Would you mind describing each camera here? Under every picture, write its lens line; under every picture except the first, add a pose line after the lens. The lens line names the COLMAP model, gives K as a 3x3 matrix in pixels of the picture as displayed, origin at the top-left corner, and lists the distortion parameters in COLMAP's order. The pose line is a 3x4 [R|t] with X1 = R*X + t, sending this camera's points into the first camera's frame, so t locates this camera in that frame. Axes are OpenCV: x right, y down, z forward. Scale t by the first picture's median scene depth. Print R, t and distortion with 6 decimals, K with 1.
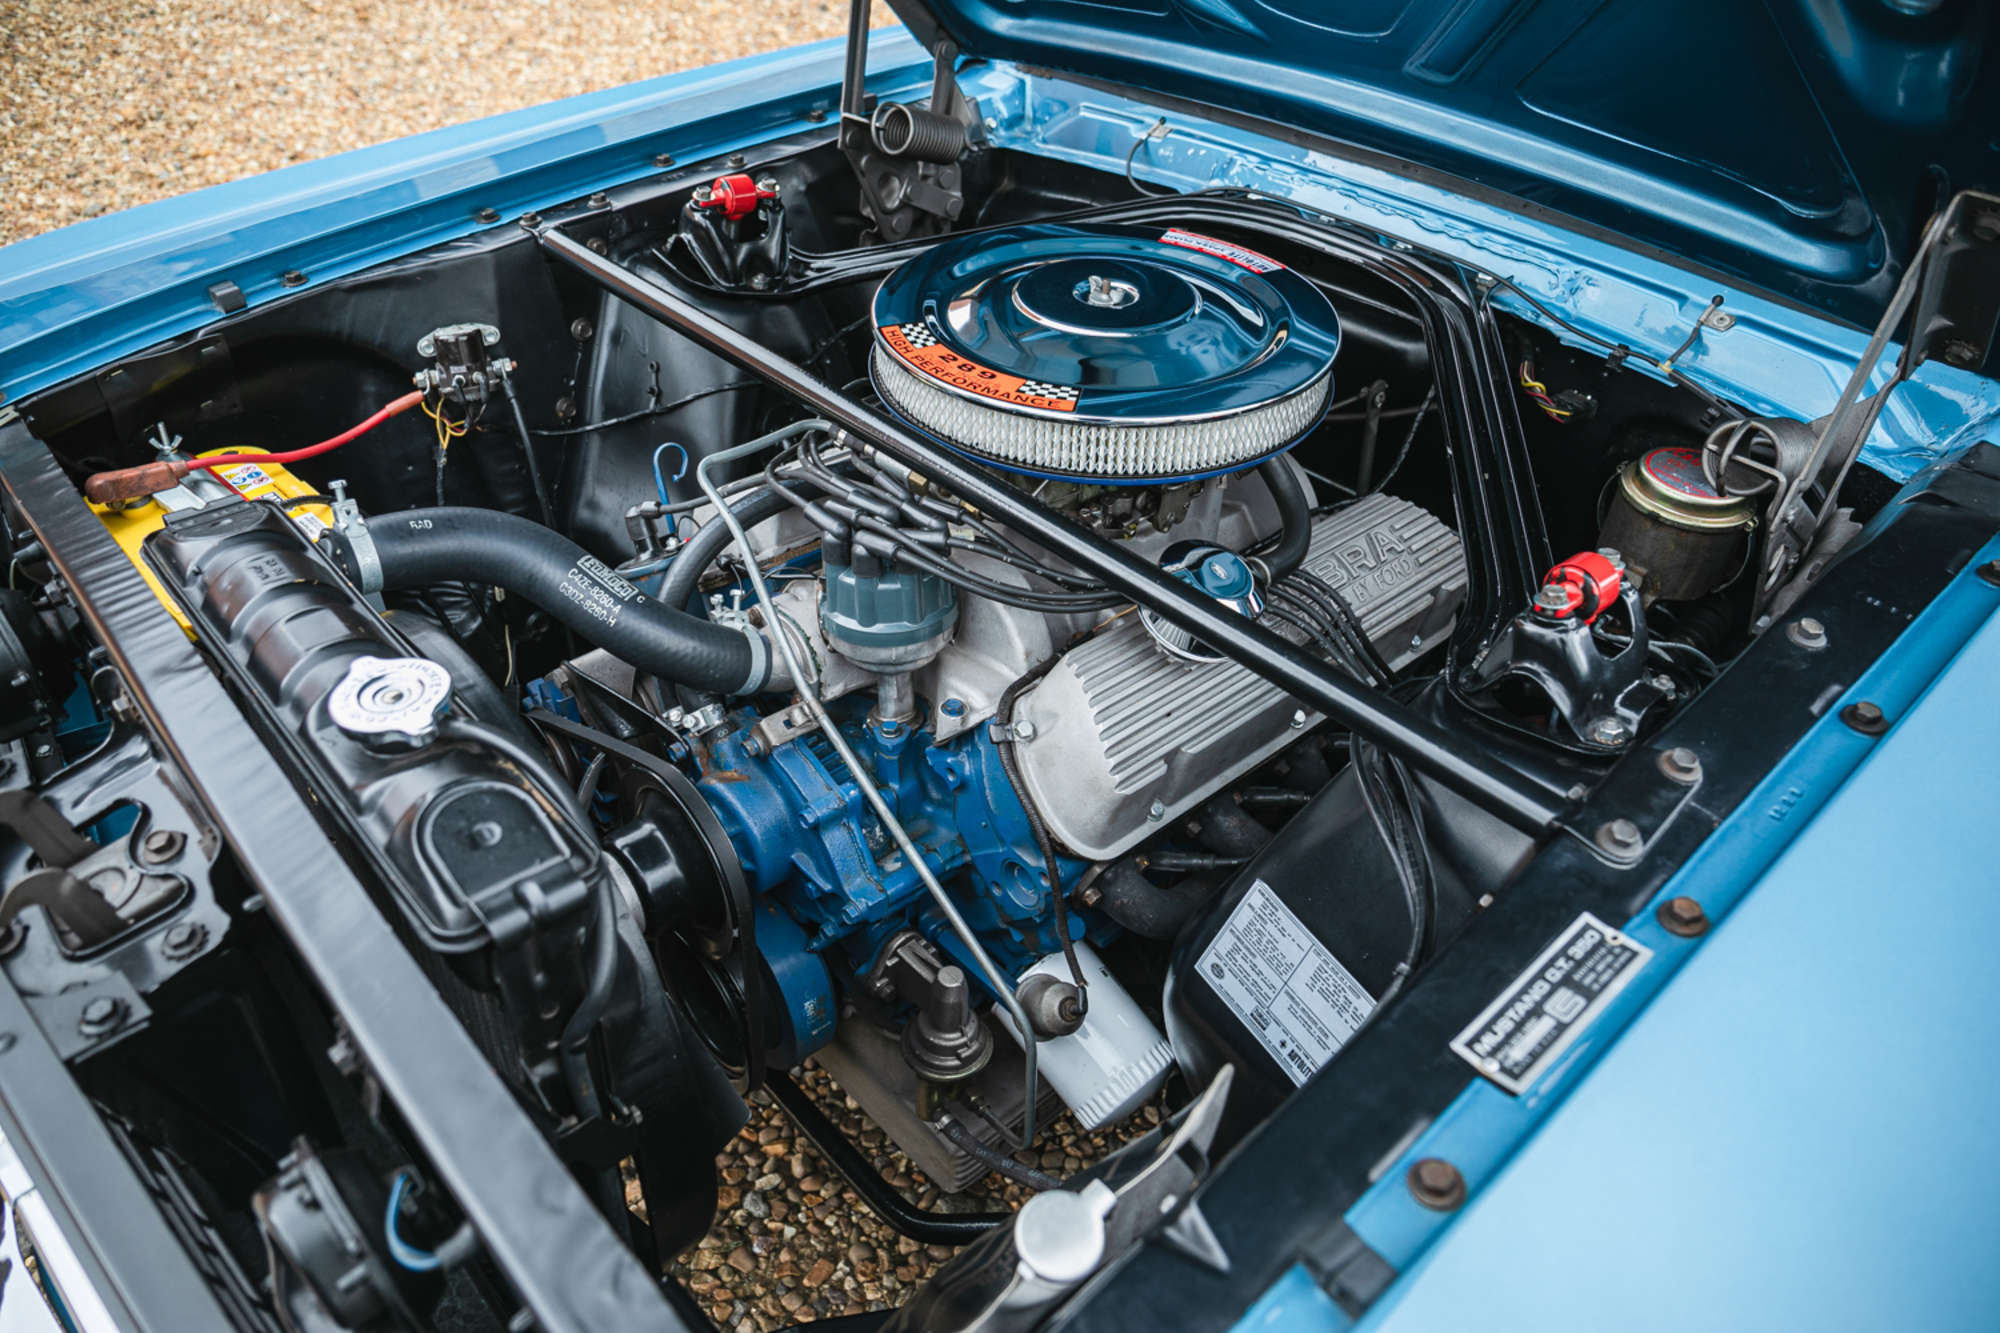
lens RADIAL K [[1342.3, 0, 1000.0], [0, 1342.3, 666.5], [0, 0, 1]] dist [-0.143225, 0.115438]
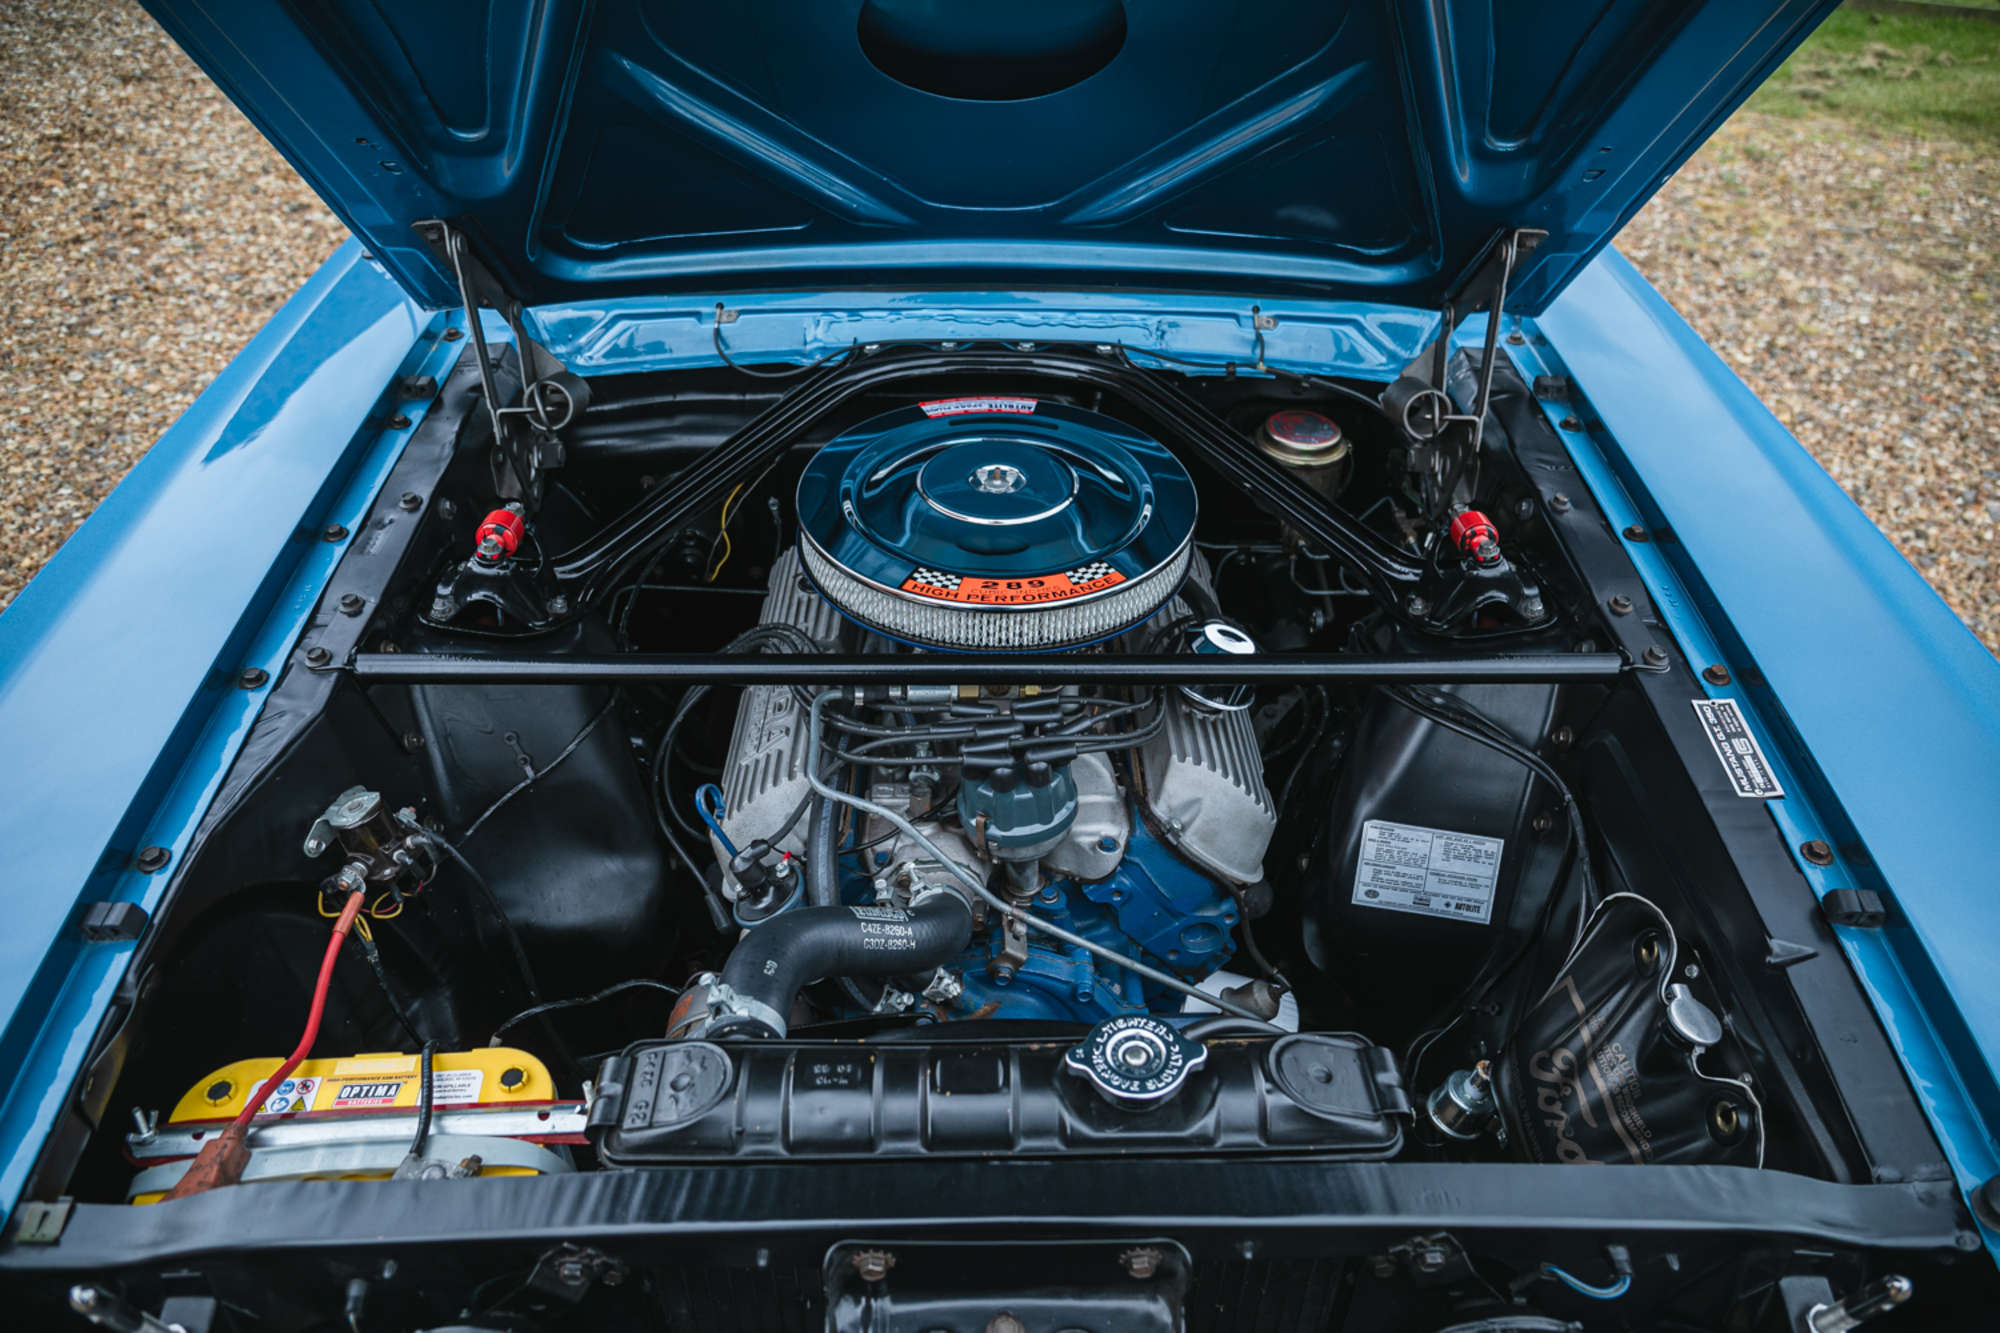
lens RADIAL K [[1342.3, 0, 1000.0], [0, 1342.3, 666.5], [0, 0, 1]] dist [-0.143225, 0.115438]
pose [[0.671576, -0.463279, 0.578236, -0.917728], [0.460451, 0.872373, 0.164162, -0.445725], [-0.580491, 0.156002, 0.799183, 0.111981]]
